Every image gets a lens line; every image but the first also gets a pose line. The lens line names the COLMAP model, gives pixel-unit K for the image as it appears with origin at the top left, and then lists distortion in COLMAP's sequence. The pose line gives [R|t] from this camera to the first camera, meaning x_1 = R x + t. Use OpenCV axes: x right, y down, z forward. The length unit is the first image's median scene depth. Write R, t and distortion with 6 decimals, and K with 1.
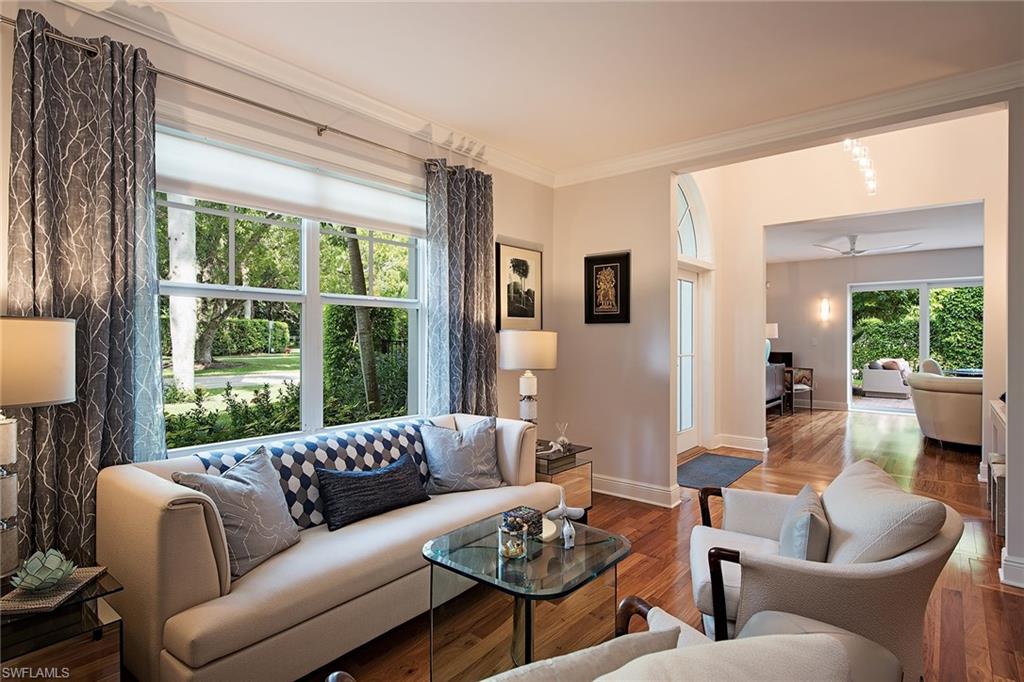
lens RADIAL K [[541.8, 0, 511.6], [0, 541.8, 338.4], [0, 0, 1]] dist [0.005593, 0.000788]
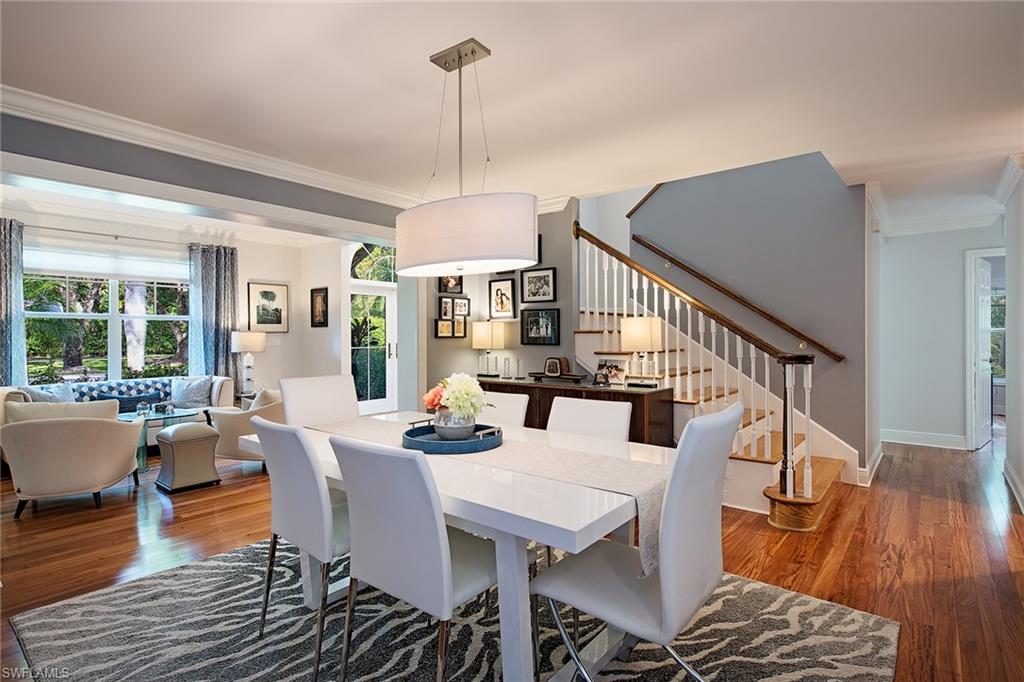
lens RADIAL K [[514.6, 0, 512.6], [0, 514.6, 340.0], [0, 0, 1]] dist [-0.009709, -0.000919]
pose [[0.999981, -0.002992, -0.005310, 0.910110], [0.003037, 0.999960, 0.008451, 0.001782], [0.005285, -0.008467, 0.999950, -0.743434]]
